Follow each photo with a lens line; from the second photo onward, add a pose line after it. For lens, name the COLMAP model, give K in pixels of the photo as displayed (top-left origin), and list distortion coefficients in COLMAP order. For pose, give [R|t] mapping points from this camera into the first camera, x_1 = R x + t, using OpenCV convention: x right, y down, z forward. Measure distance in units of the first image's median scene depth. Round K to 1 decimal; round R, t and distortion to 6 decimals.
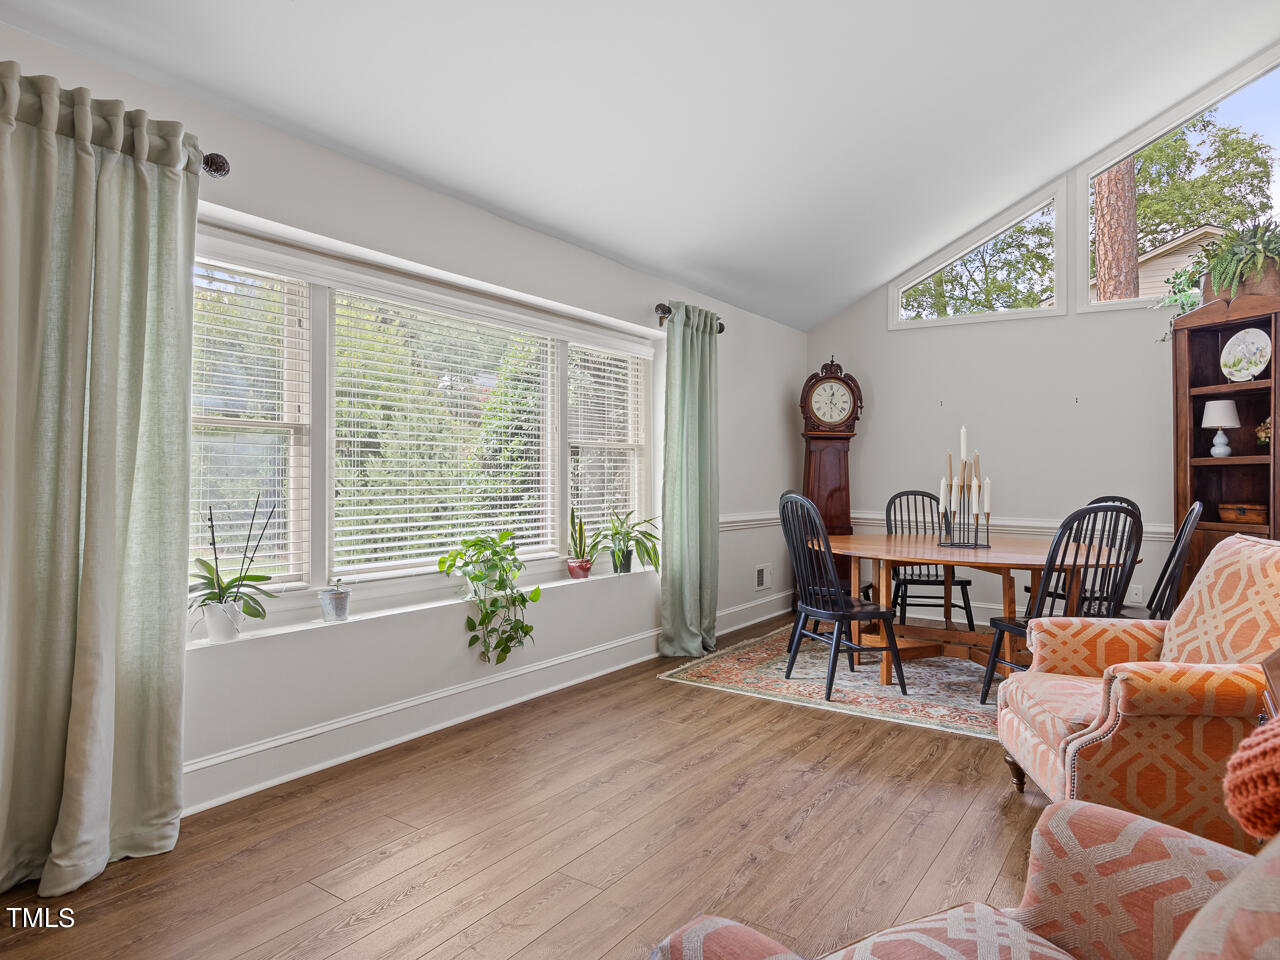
lens RADIAL K [[778.9, 0, 654.7], [0, 778.9, 460.7], [0, 0, 1]] dist [-0.011526, 0.006440]
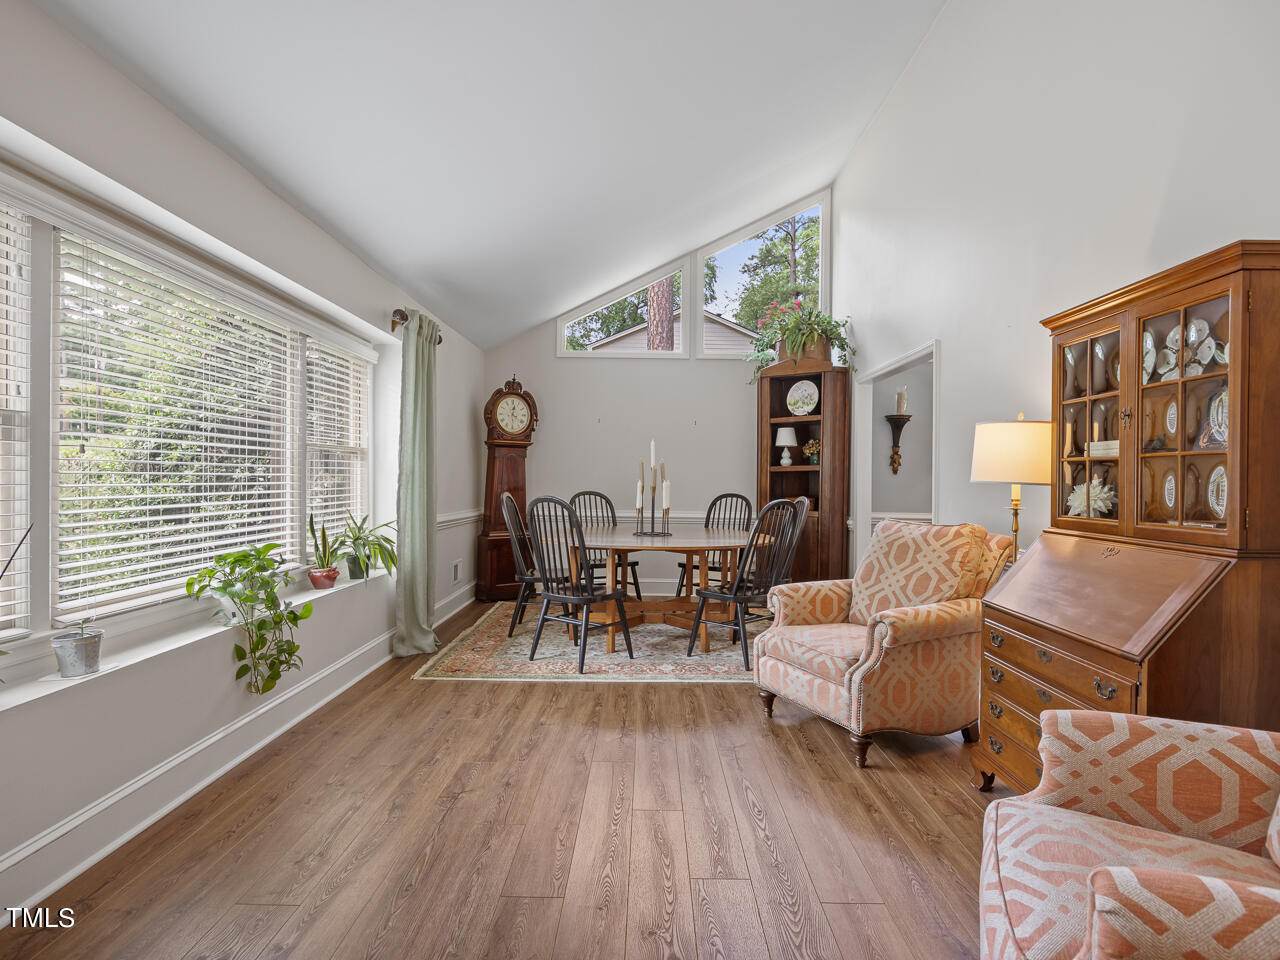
lens RADIAL K [[658.1, 0, 635.5], [0, 658.1, 472.5], [0, 0, 1]] dist [-0.016642, 0.003920]
pose [[0.832529, 0.003310, 0.553972, -0.209597], [-0.009671, 0.999917, 0.008560, -0.000338], [-0.553897, -0.012484, 0.832491, 0.119095]]
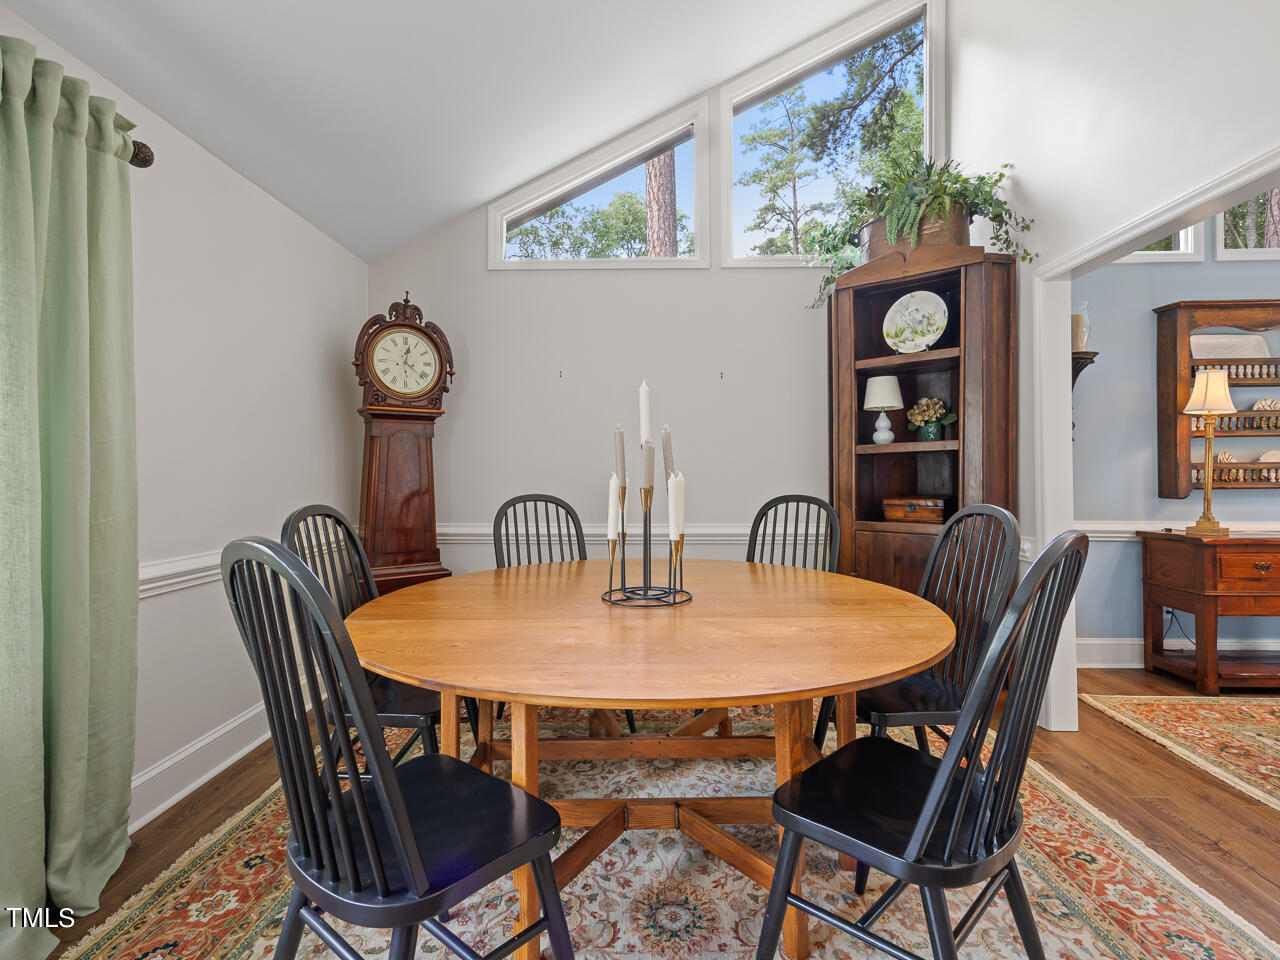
lens RADIAL K [[586.4, 0, 631.9], [0, 586.4, 458.5], [0, 0, 1]] dist [0.005856, -0.000110]
pose [[0.843556, -0.006323, 0.537004, 0.158880], [0.006406, 0.999978, 0.001712, 0.008781], [-0.537003, 0.001996, 0.843578, 0.625737]]
